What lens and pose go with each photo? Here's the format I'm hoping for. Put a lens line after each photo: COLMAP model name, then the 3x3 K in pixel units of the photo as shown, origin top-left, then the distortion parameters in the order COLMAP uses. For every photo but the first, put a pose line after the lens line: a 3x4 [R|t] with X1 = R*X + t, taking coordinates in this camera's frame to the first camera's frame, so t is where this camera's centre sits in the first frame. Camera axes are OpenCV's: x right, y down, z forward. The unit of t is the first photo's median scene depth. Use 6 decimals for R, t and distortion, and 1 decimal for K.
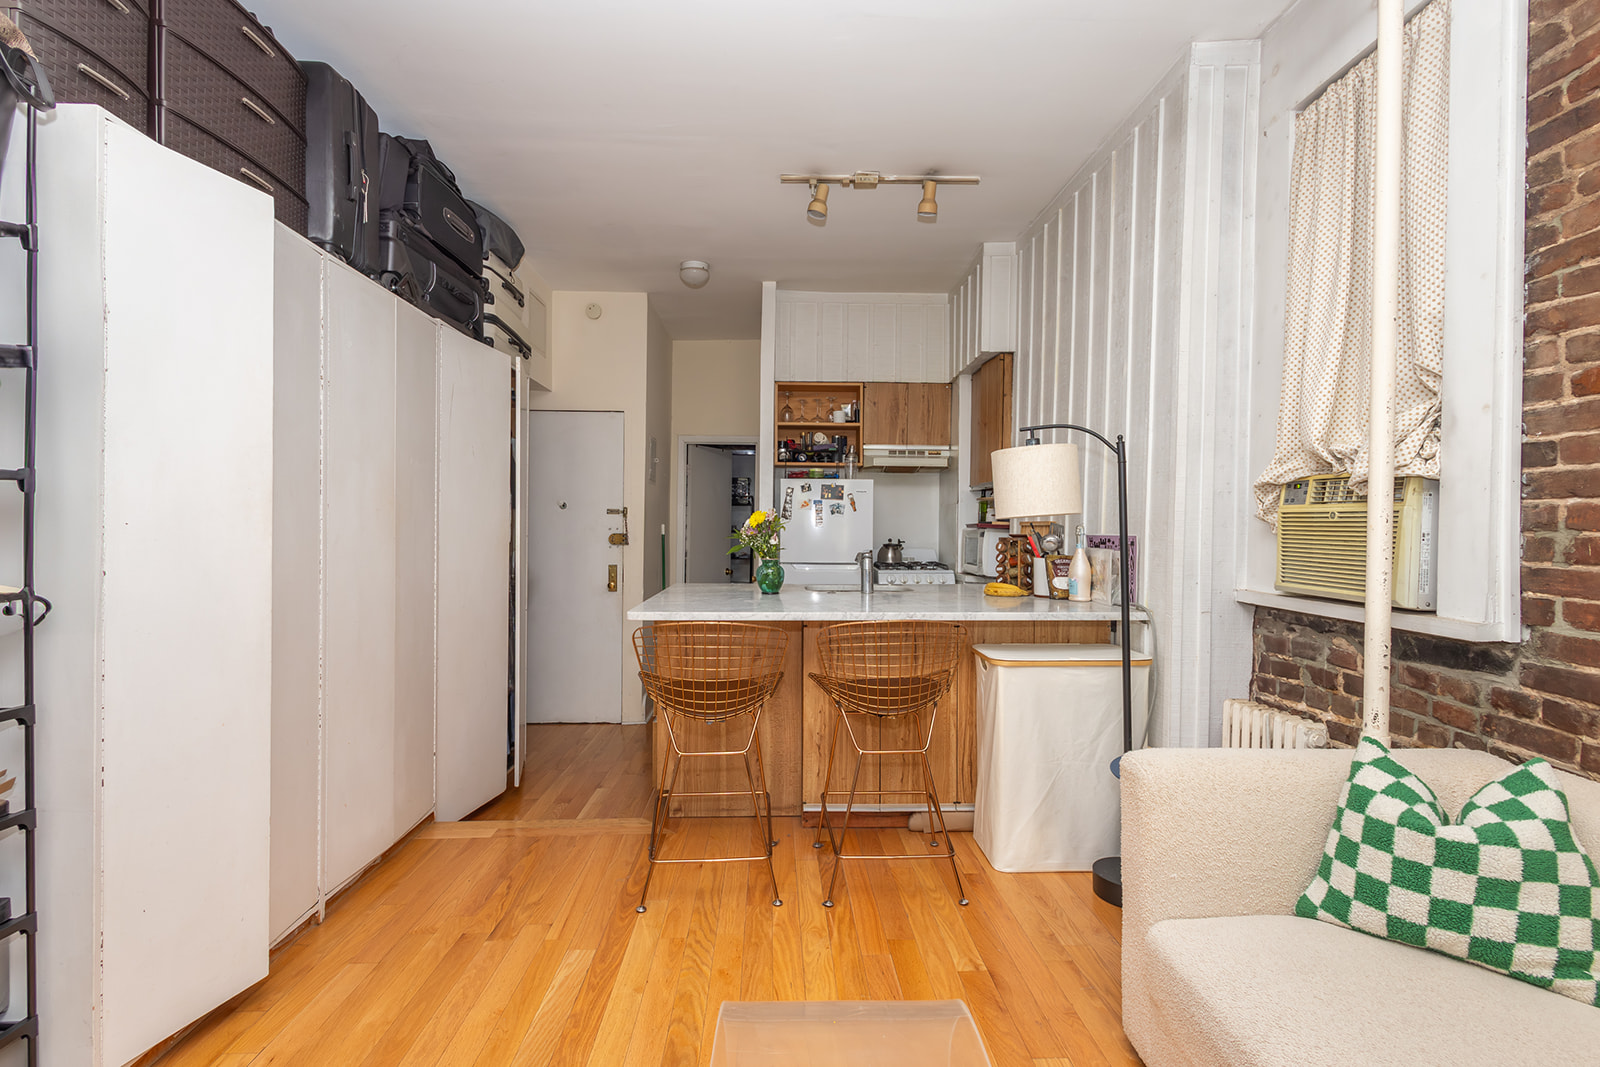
lens RADIAL K [[732.4, 0, 800.0], [0, 732.4, 533.5], [0, 0, 1]] dist [0.013113, -0.006686]
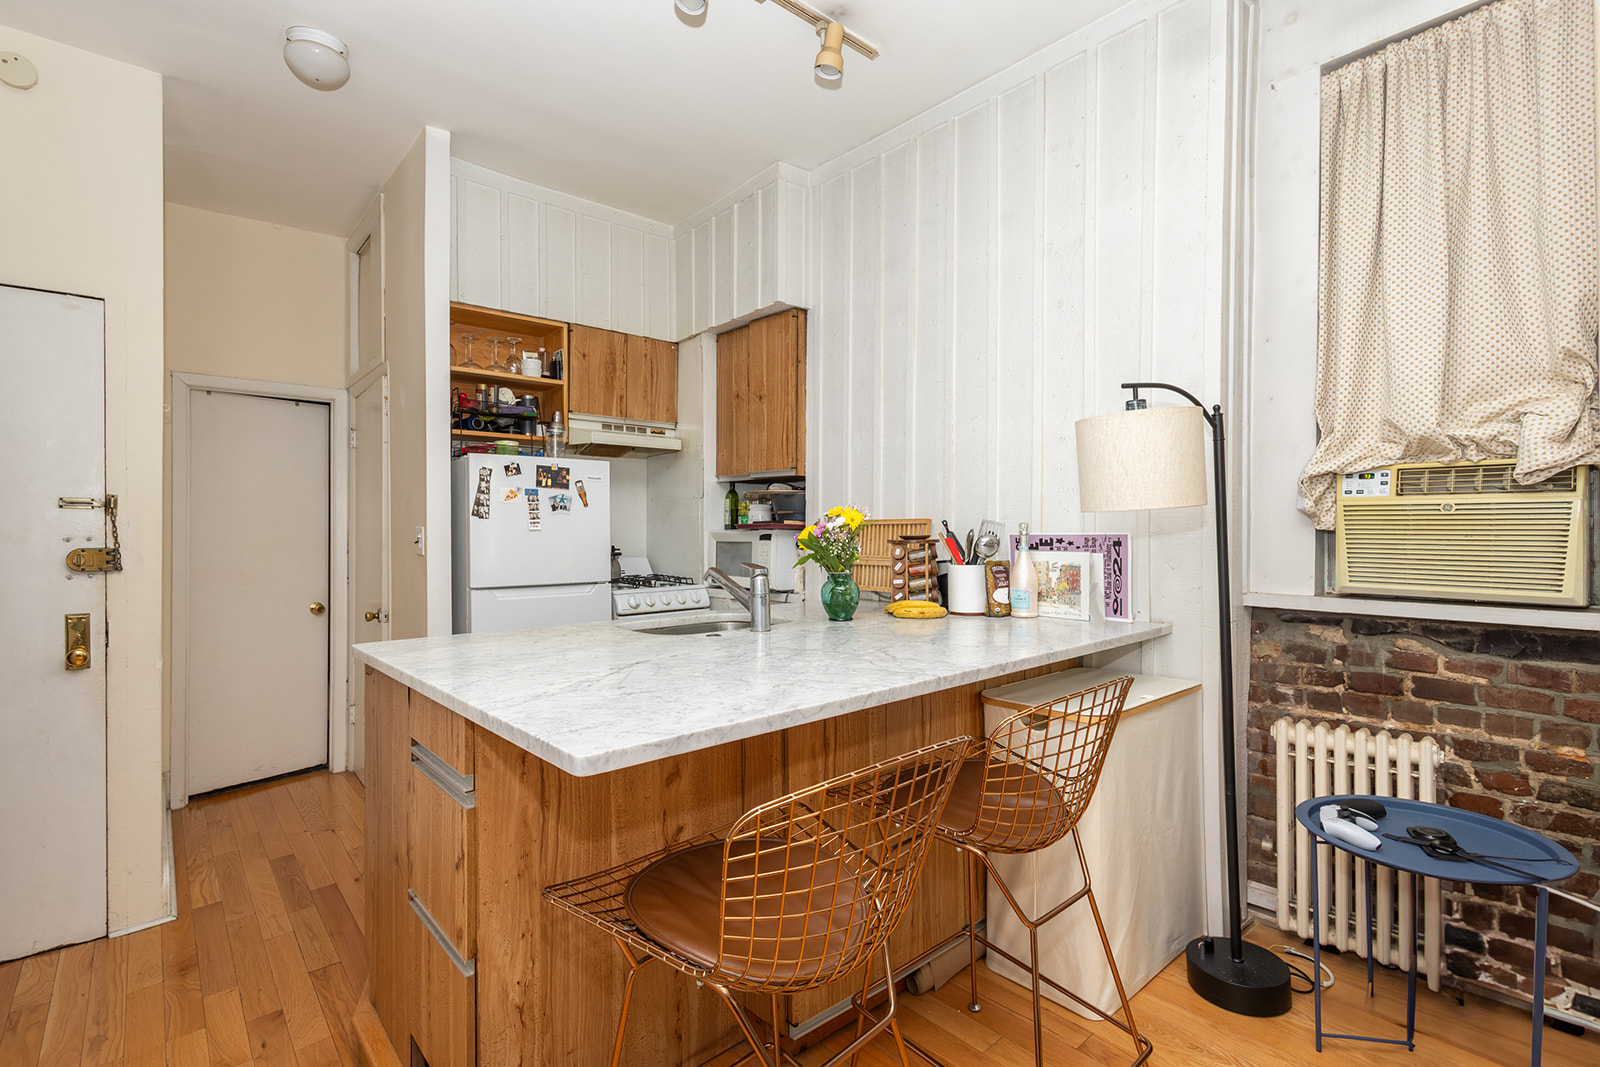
lens RADIAL K [[732.4, 0, 800.0], [0, 732.4, 533.5], [0, 0, 1]] dist [0.013113, -0.006686]
pose [[0.774838, -0.014701, 0.631989, -0.201071], [0.016921, 0.999854, 0.002512, -0.003506], [-0.631934, 0.008747, 0.774973, 0.338424]]
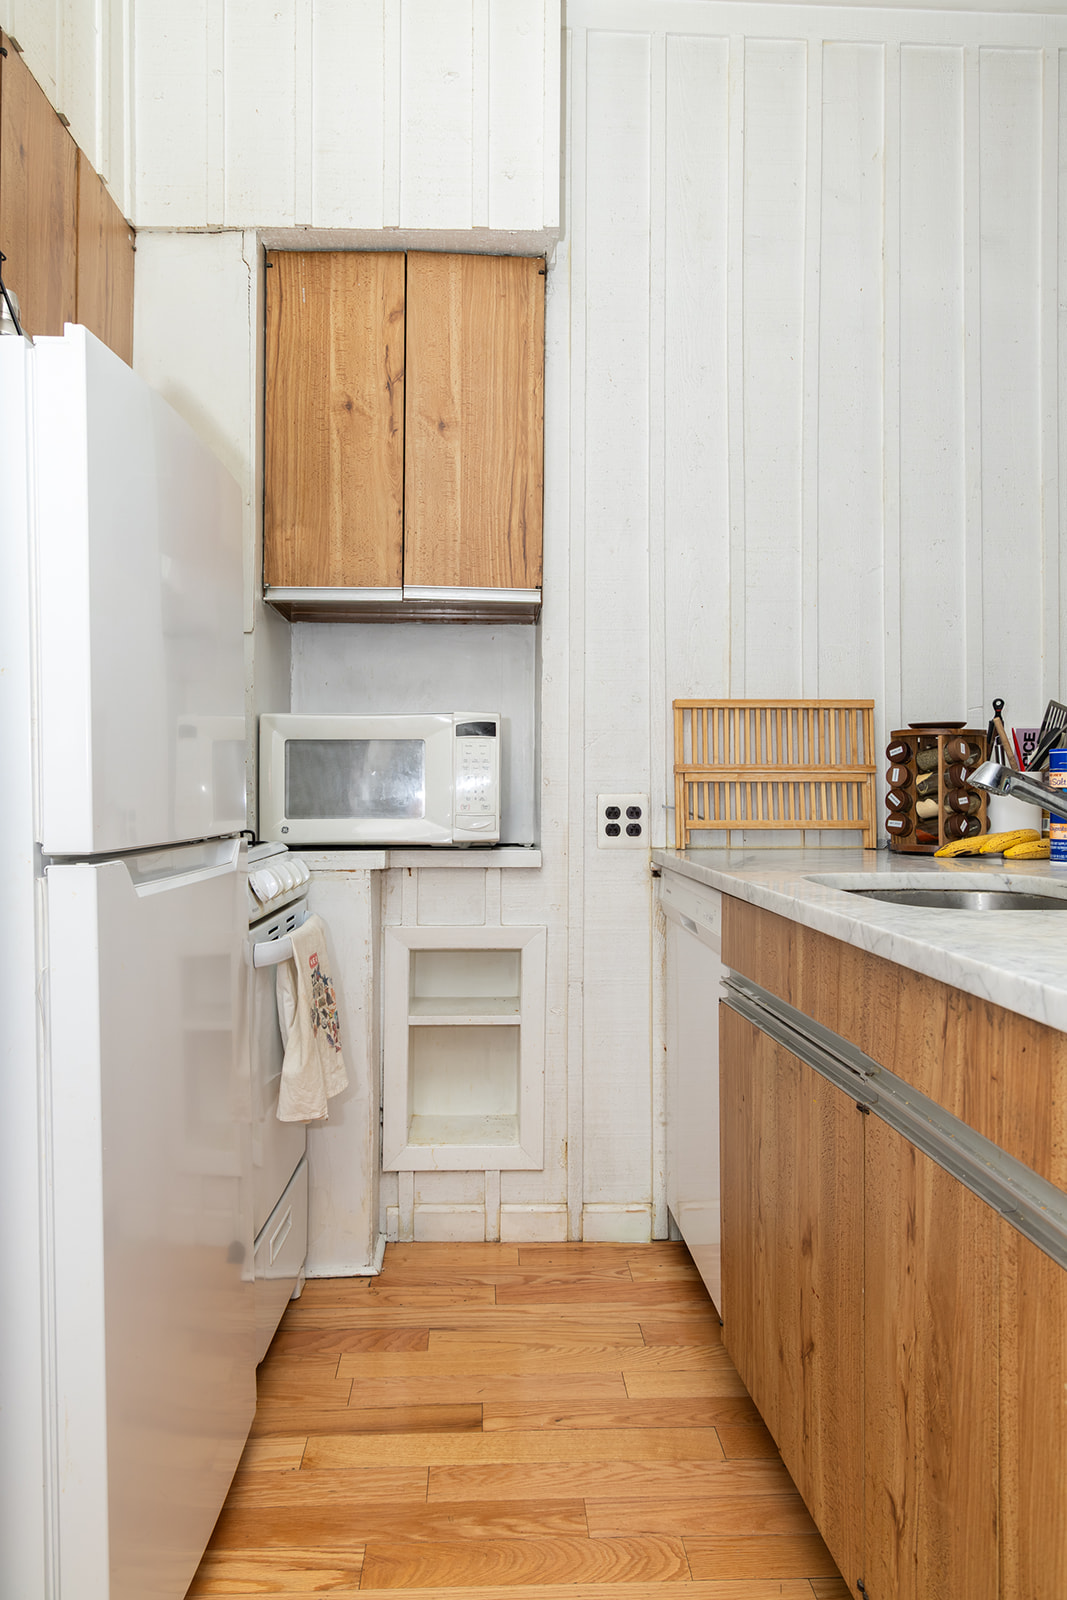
lens RADIAL K [[1074.4, 0, 533.5], [0, 1074.4, 800.0], [0, 0, 1]] dist [0.008936, 0.001555]
pose [[0.011548, -0.016640, 0.999795, -0.258828], [0.007160, 0.999837, 0.016558, 0.024783], [-0.999908, 0.006968, 0.011666, 0.888469]]
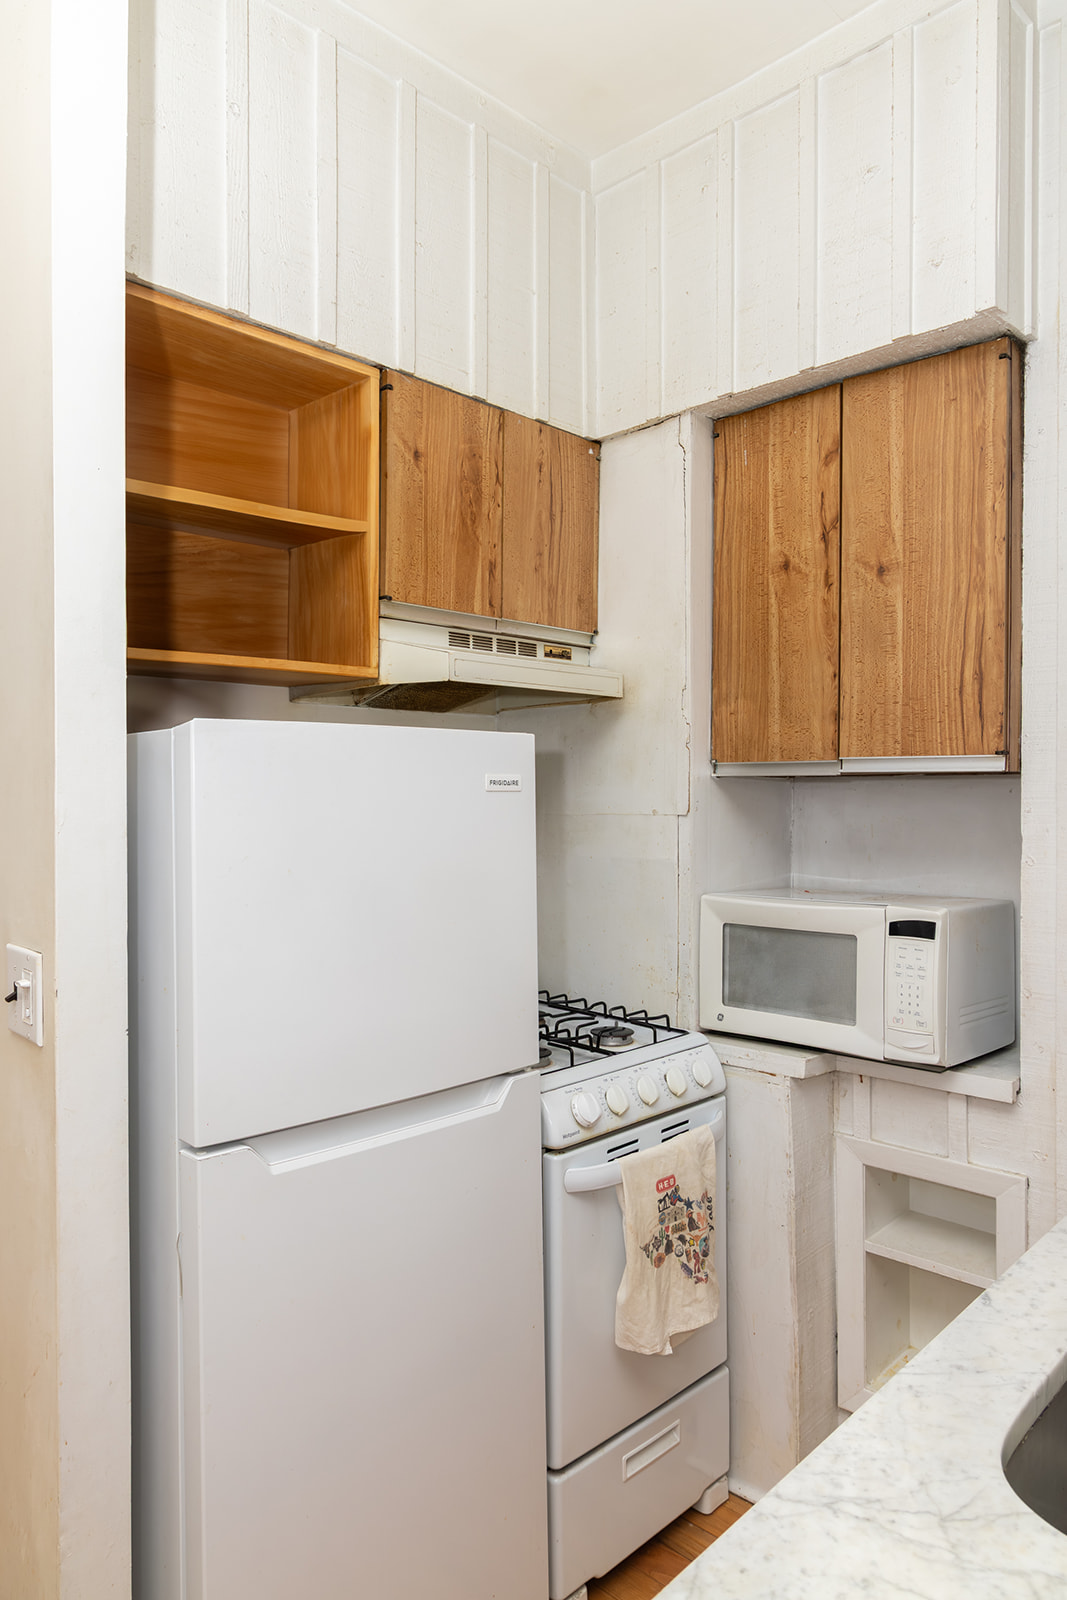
lens RADIAL K [[1074.4, 0, 533.5], [0, 1074.4, 800.0], [0, 0, 1]] dist [0.008936, 0.001555]
pose [[0.733326, -0.010920, 0.679790, -0.152825], [0.011917, 0.999924, 0.003208, -0.051582], [-0.679773, 0.005749, 0.733400, 0.717630]]
